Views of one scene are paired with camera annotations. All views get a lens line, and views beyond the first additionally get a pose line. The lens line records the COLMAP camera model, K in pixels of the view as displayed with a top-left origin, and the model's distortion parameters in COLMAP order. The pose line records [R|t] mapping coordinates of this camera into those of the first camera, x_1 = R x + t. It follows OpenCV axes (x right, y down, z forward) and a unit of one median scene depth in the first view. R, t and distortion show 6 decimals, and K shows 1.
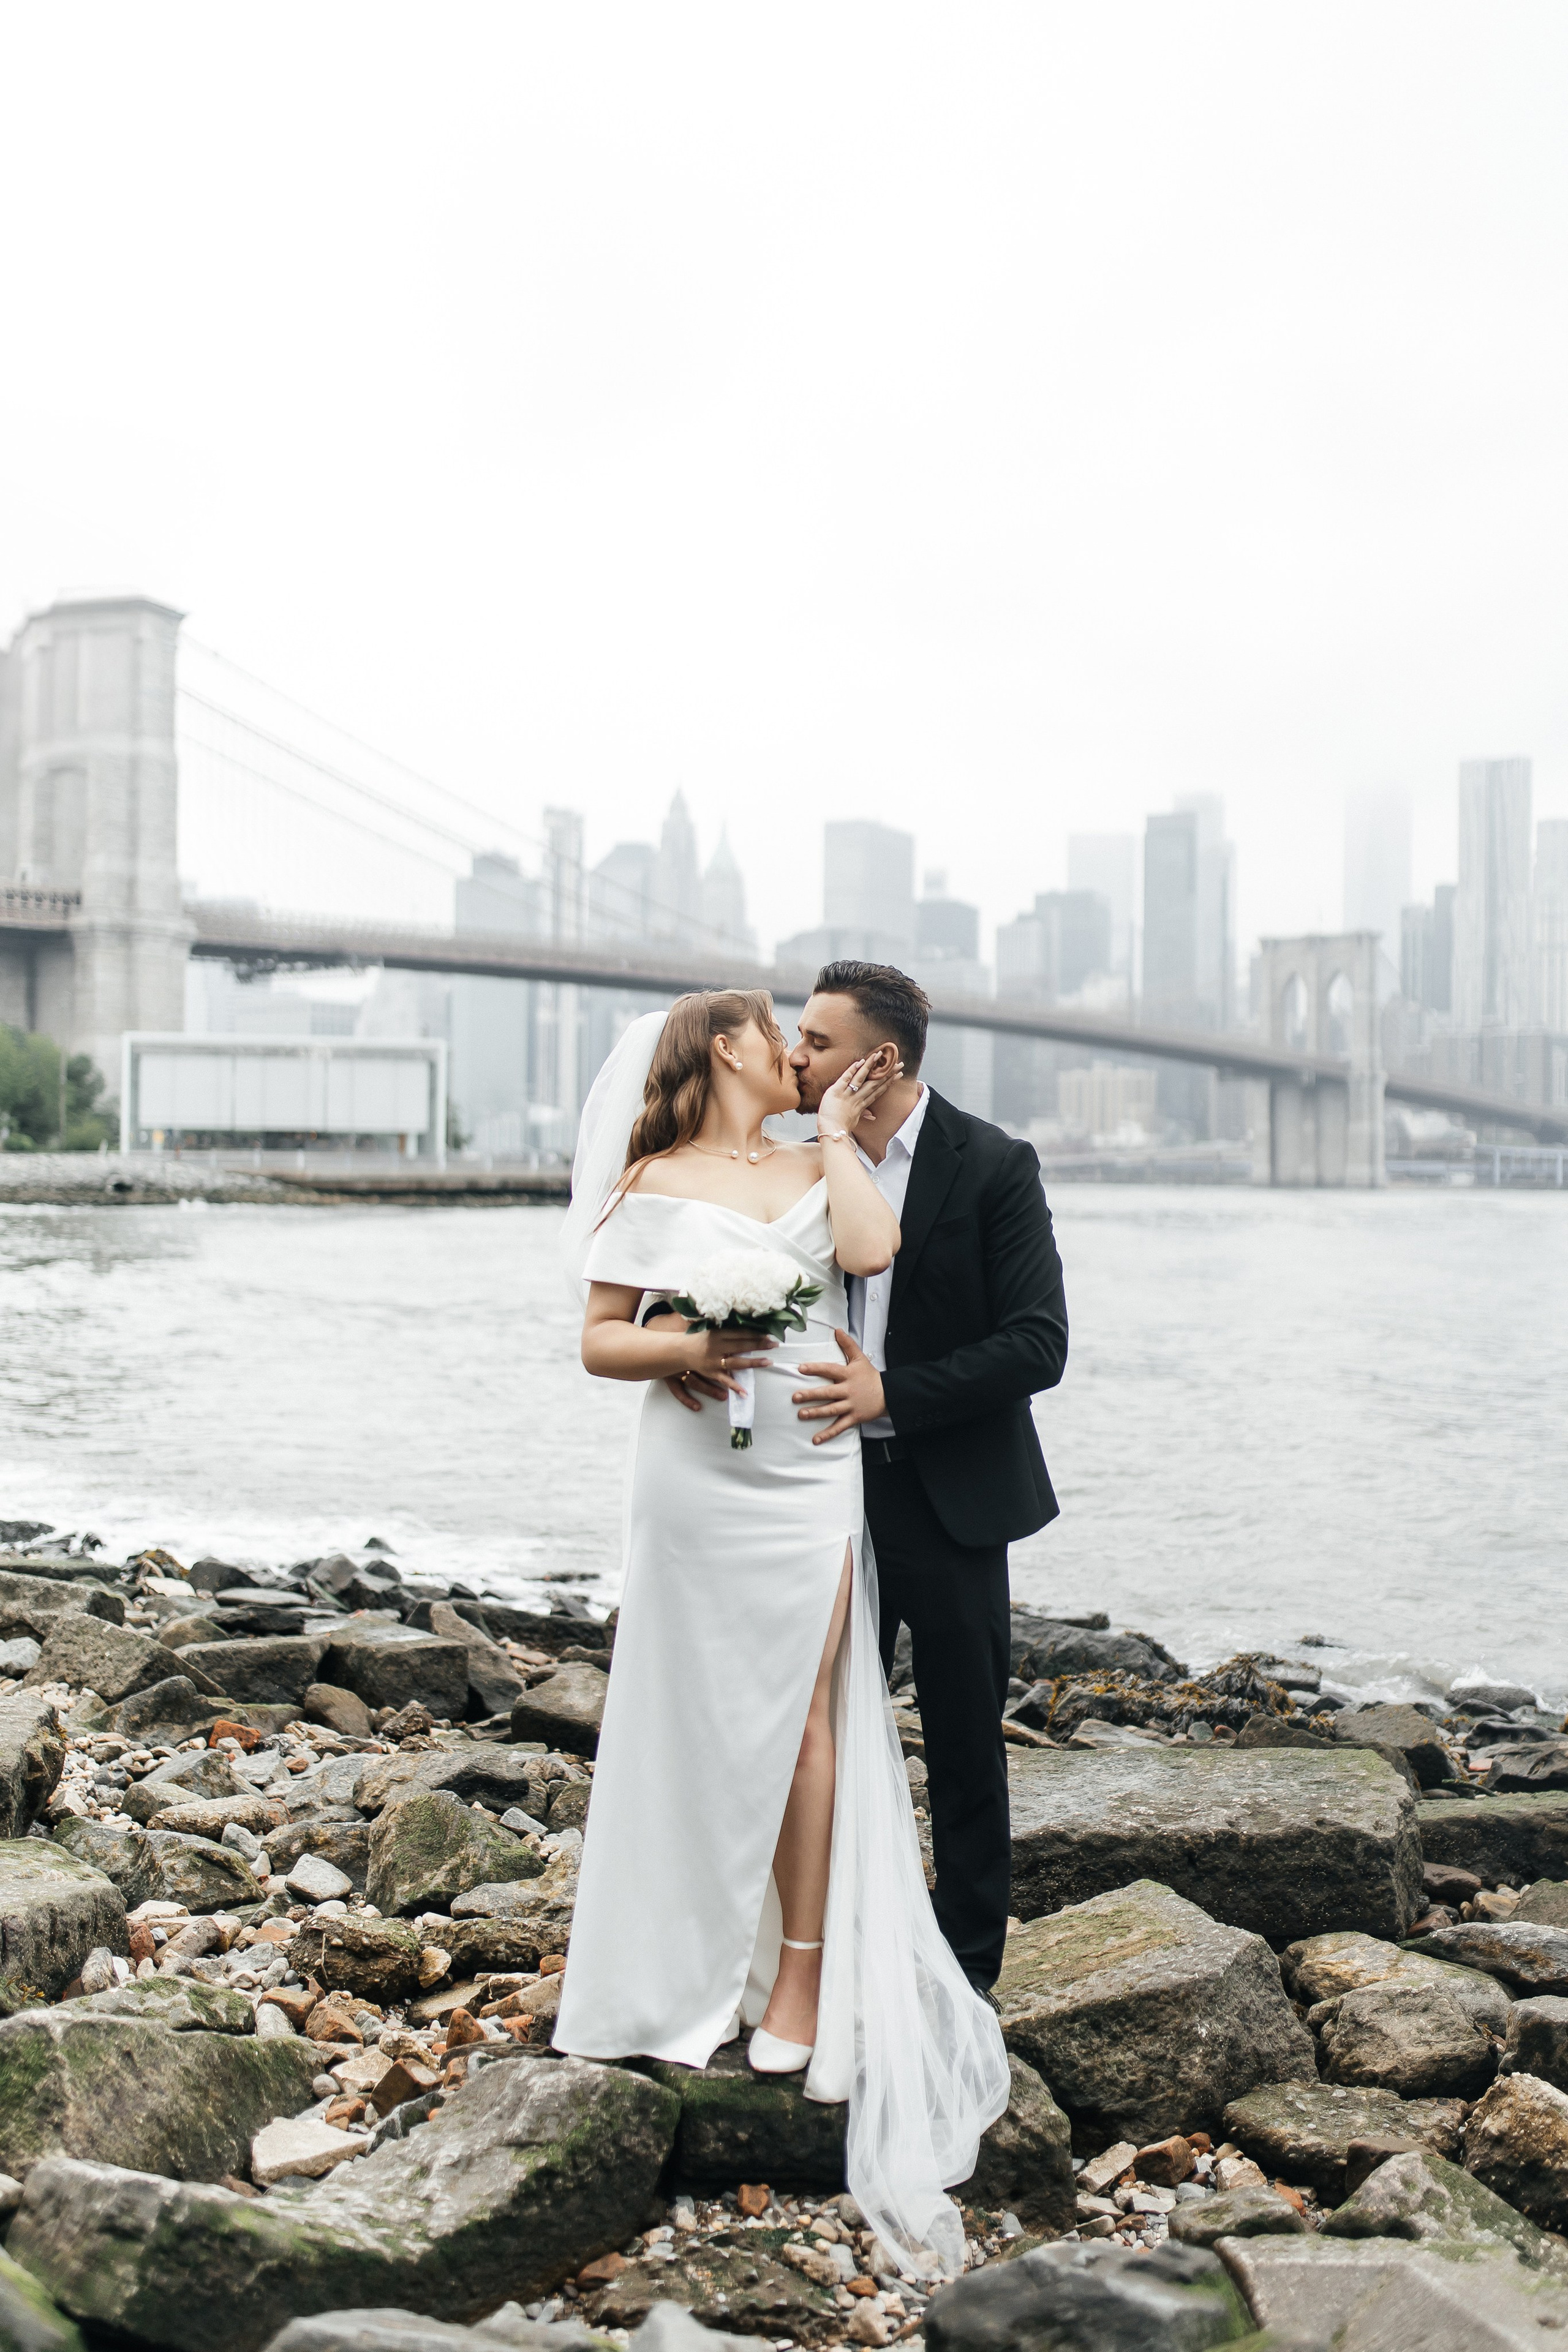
lens RADIAL K [[2306.9, 0, 784.0], [0, 2306.9, 1176.0], [0, 0, 1]] dist [-0.007649, 0.014850]
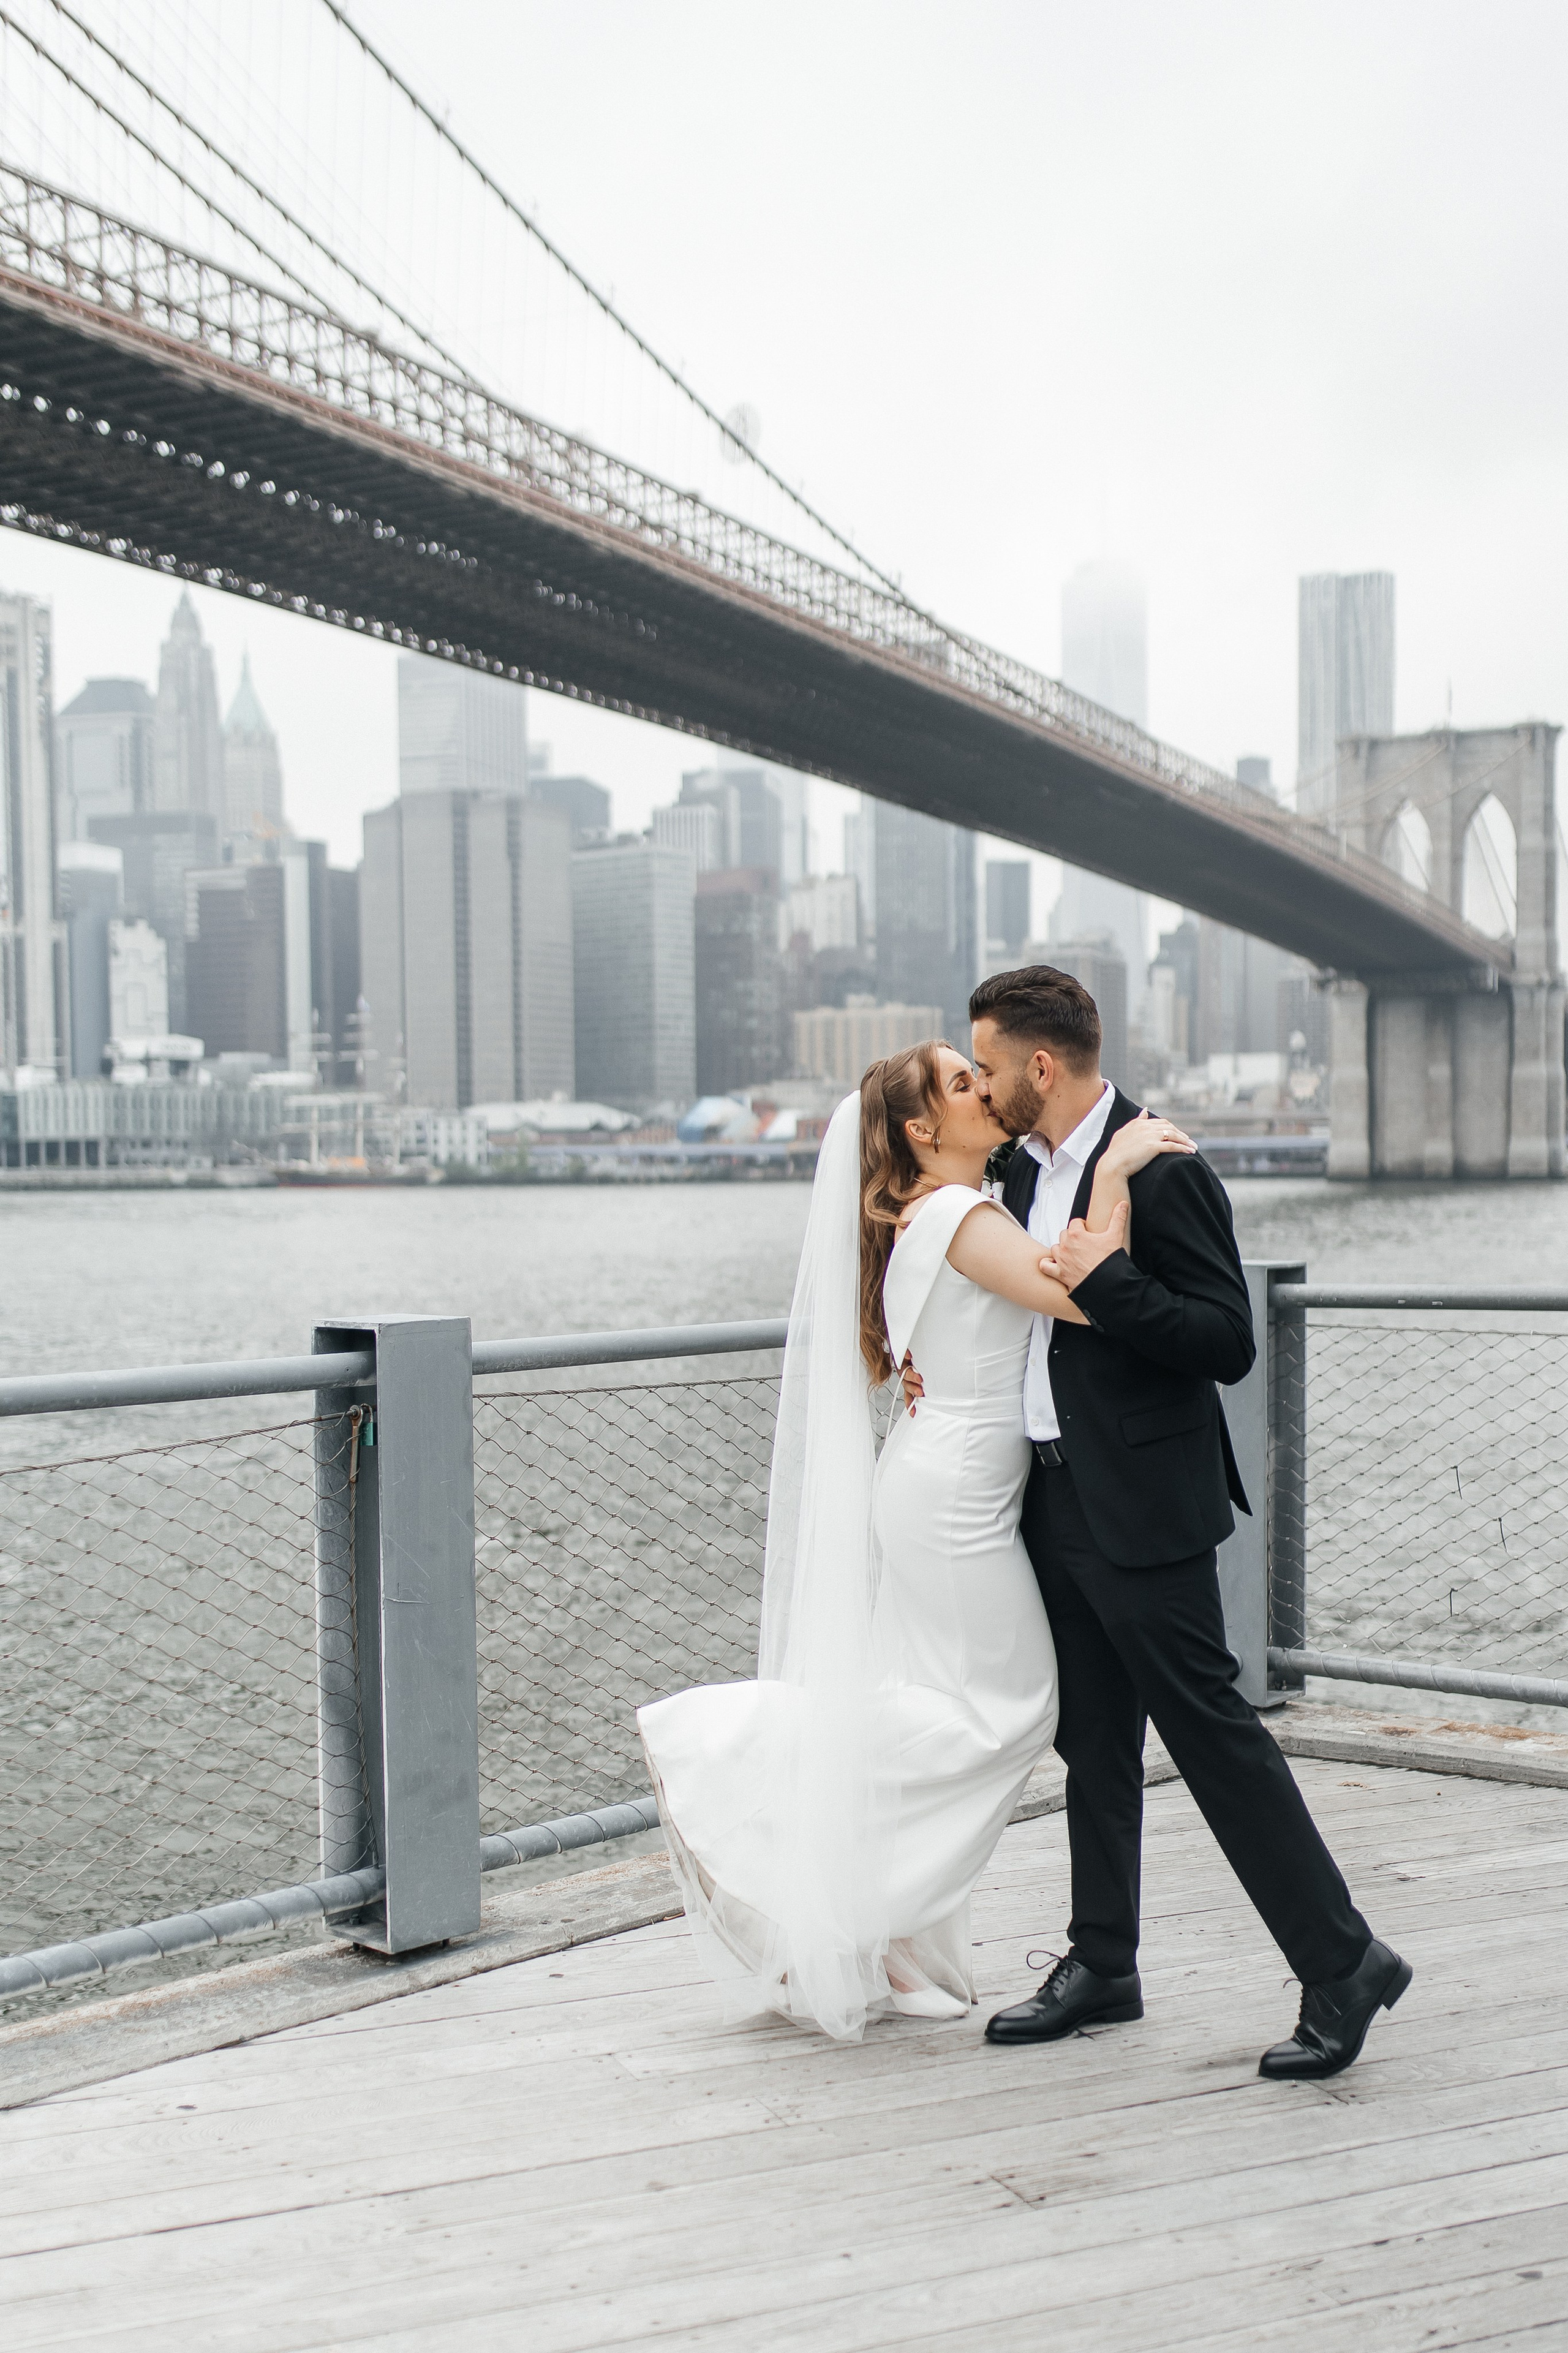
lens RADIAL K [[2307.7, 0, 784.0], [0, 2307.7, 1176.5], [0, 0, 1]] dist [-0.007649, 0.014850]
pose [[0.970196, -0.031151, 0.240310, -0.048614], [0.028223, 0.999480, 0.015620, -0.006054], [-0.240672, -0.008372, 0.970570, 0.342328]]
